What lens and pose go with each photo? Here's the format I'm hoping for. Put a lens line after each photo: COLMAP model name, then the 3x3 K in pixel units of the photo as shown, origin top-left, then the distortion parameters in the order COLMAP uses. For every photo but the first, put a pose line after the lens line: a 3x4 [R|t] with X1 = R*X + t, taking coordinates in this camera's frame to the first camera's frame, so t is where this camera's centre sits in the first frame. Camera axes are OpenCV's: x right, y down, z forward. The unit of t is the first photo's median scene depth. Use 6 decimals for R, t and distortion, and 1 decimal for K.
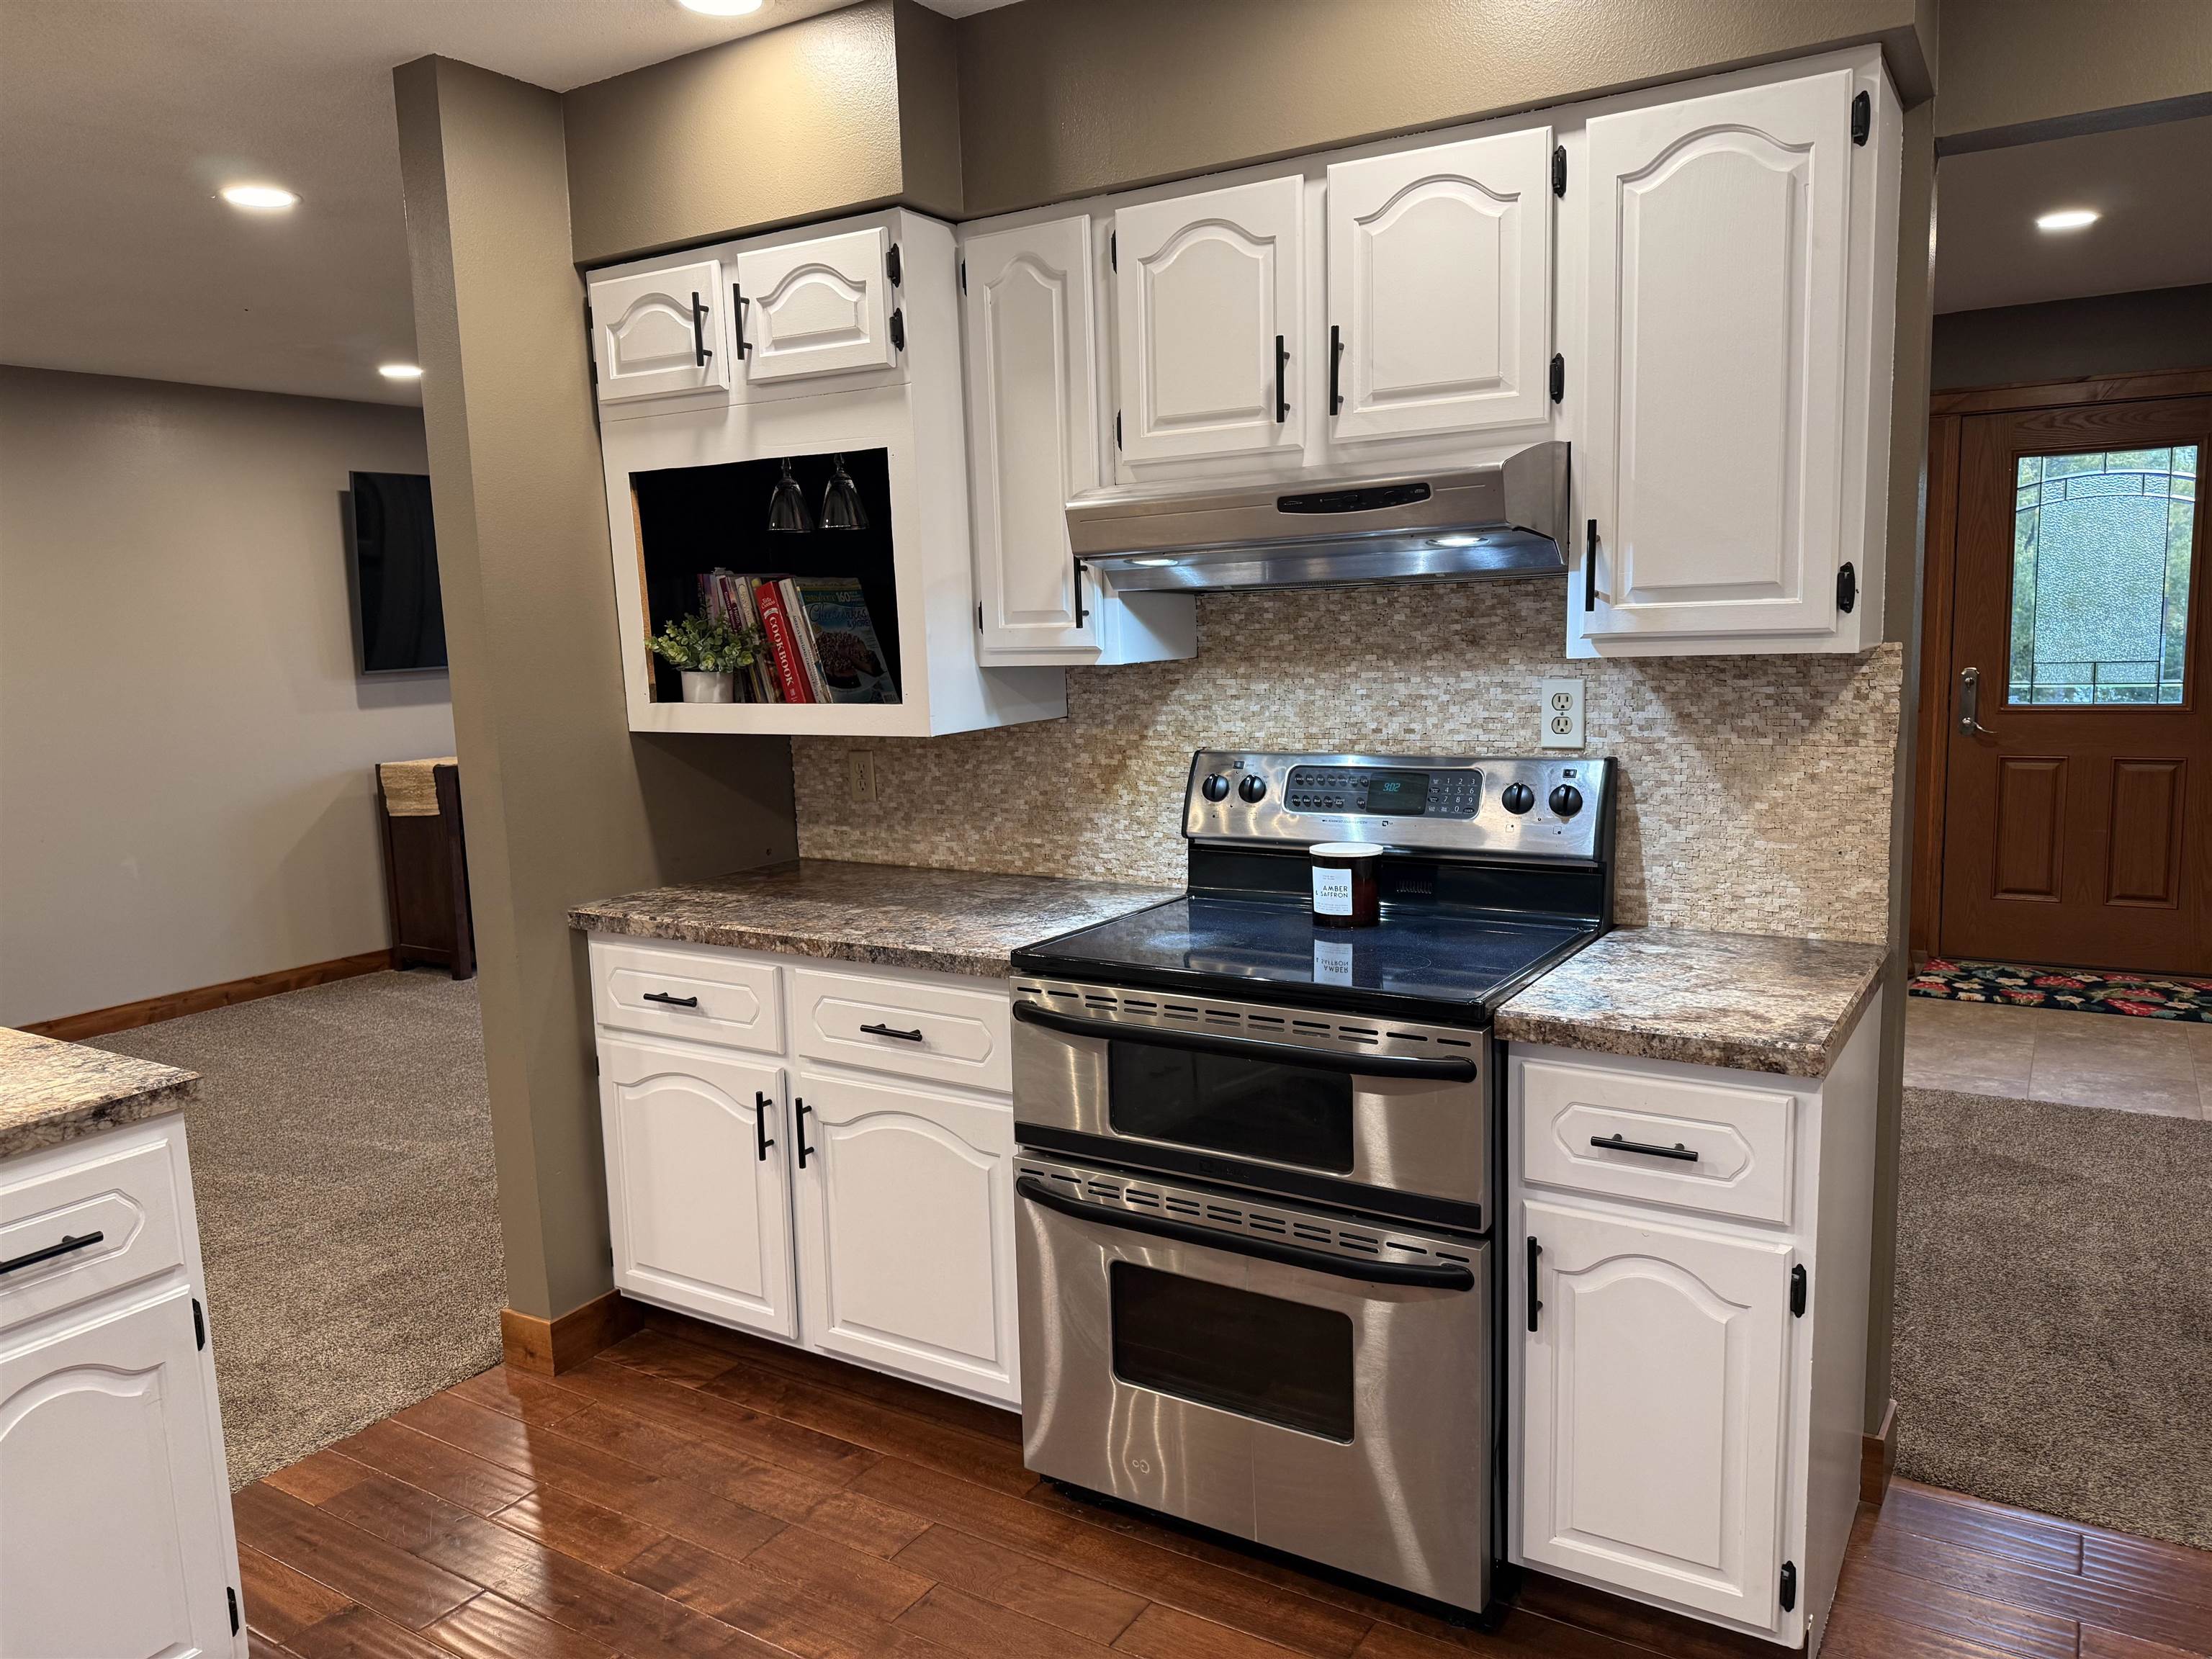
lens RADIAL K [[1548.6, 0, 1107.2], [0, 1548.6, 842.8], [0, 0, 1]] dist [0.004012, -0.003621]
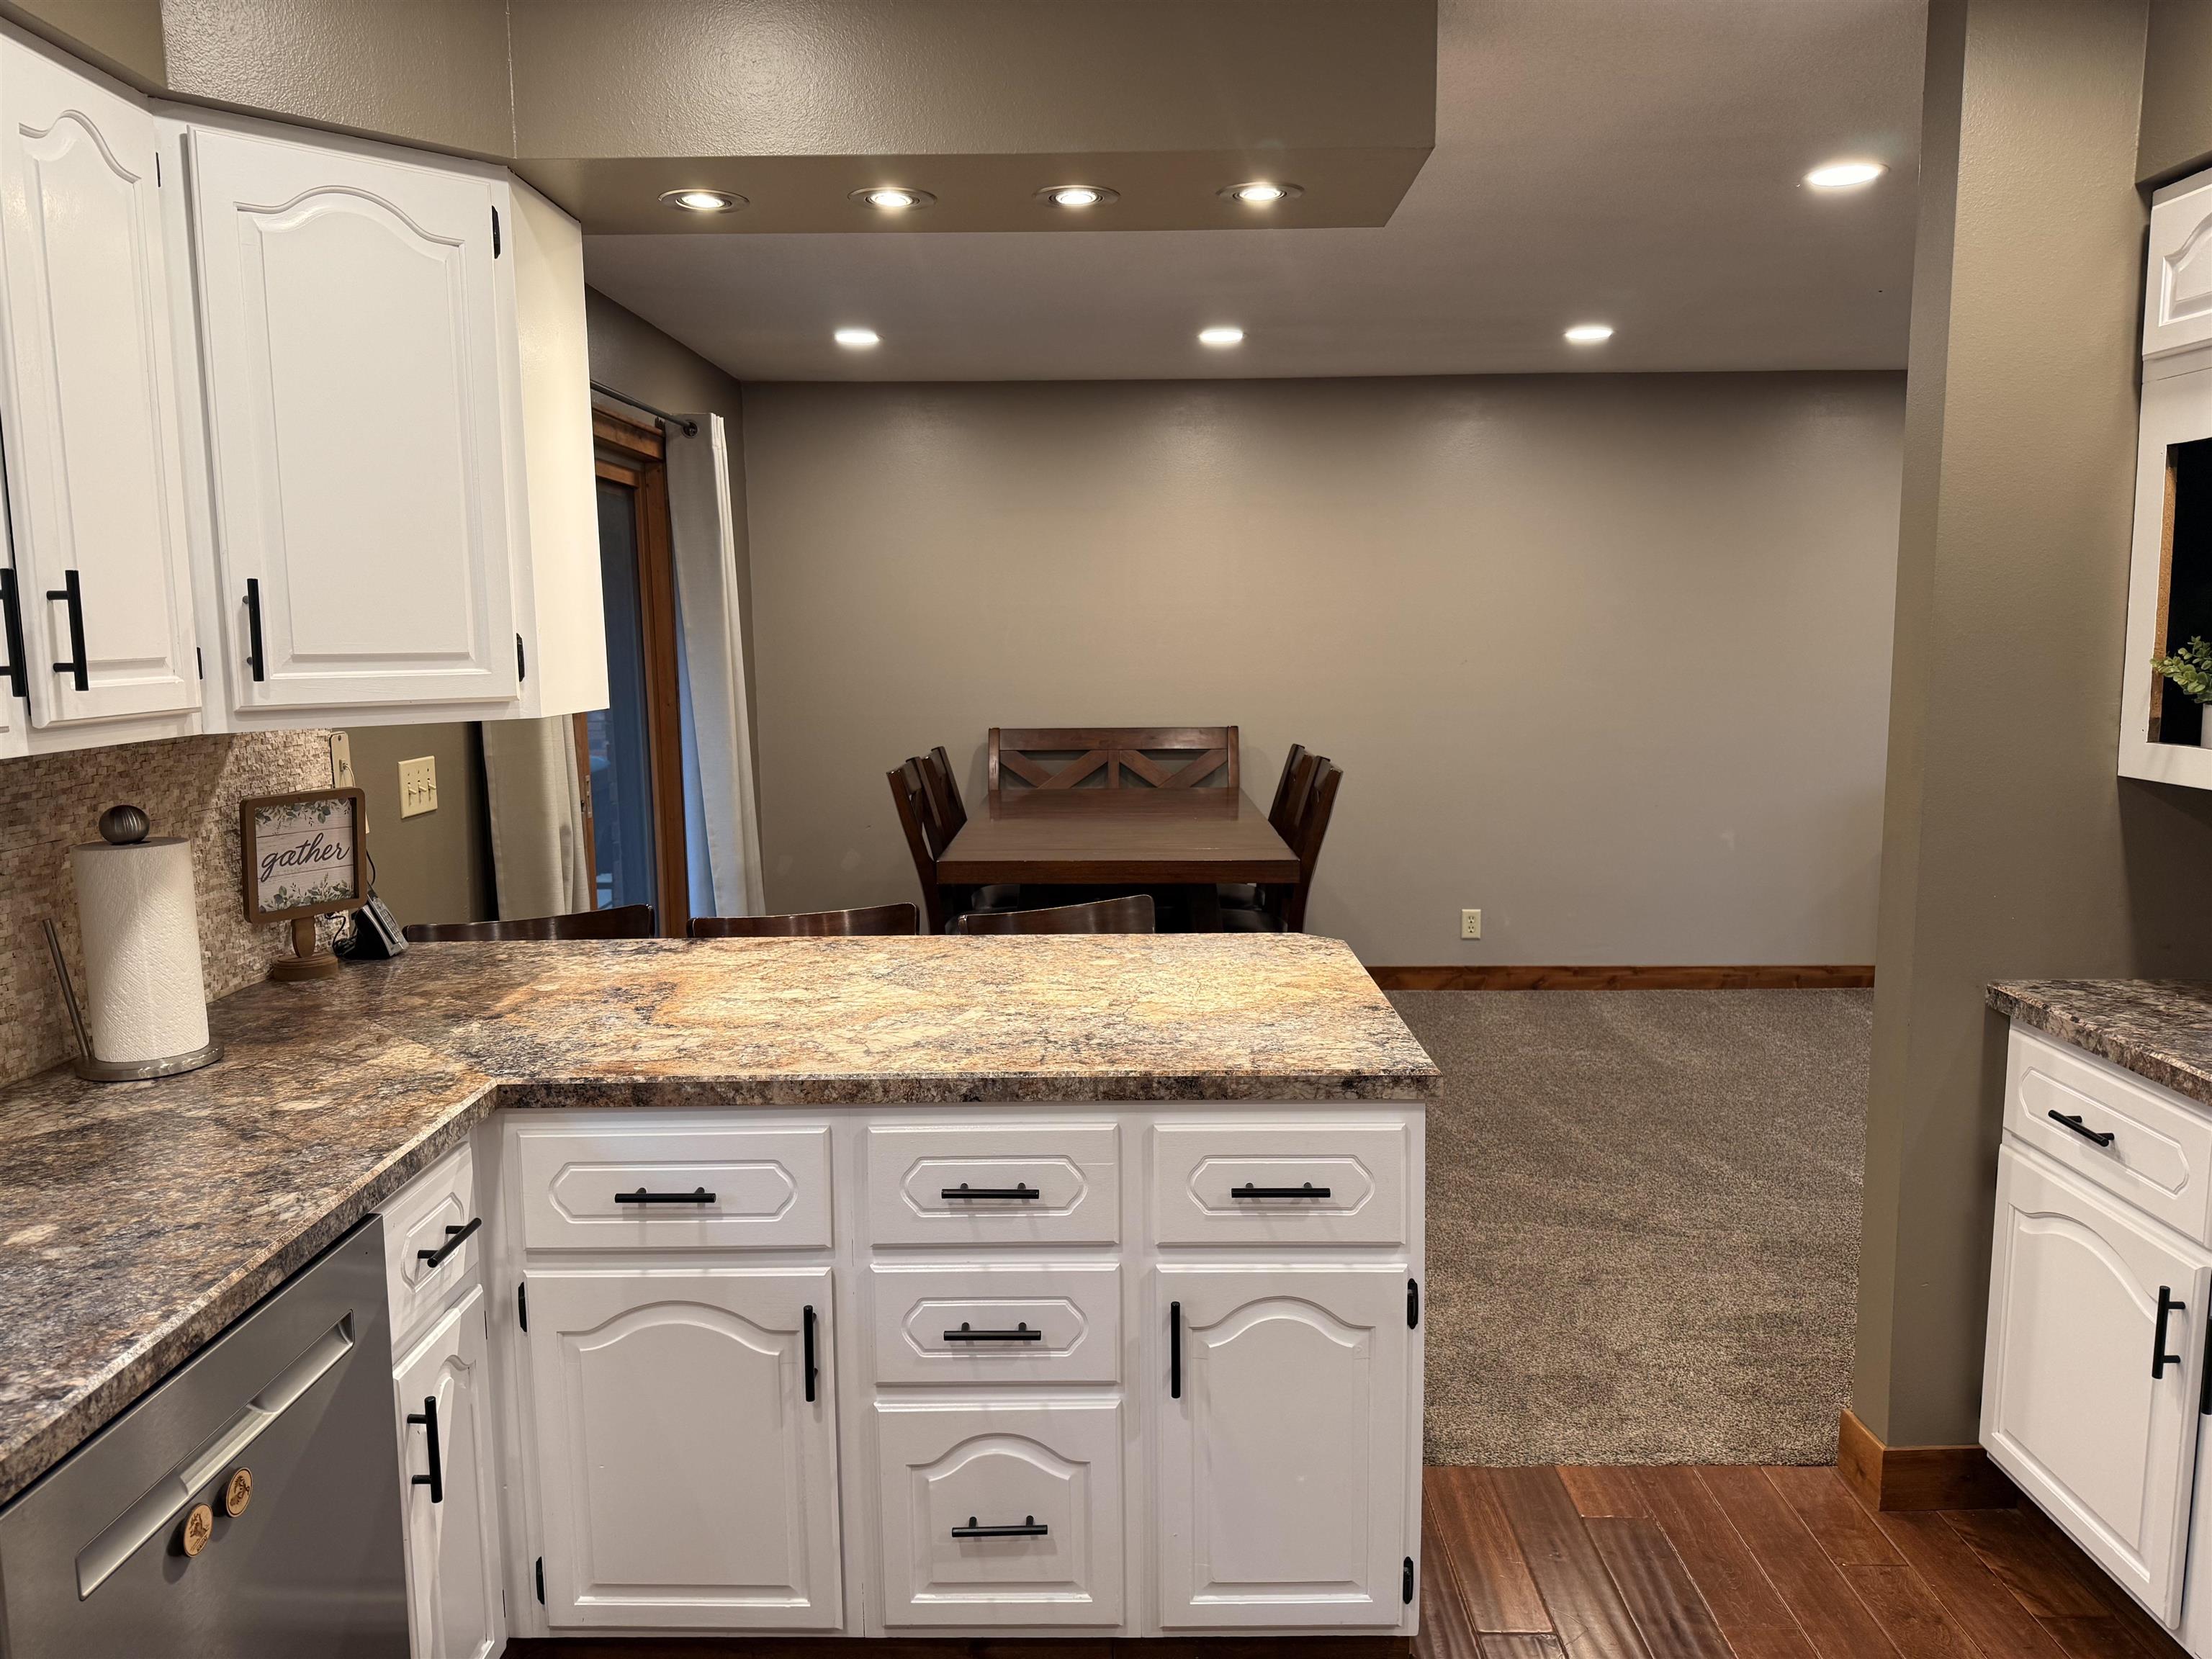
lens RADIAL K [[1566.2, 0, 1106.0], [0, 1566.2, 829.5], [0, 0, 1]] dist [-0.004372, -0.005356]
pose [[0.520269, 0.140931, -0.842293, 0.101406], [-0.136951, 0.987293, 0.080600, -0.041804], [0.842950, 0.073419, 0.532959, 0.161138]]
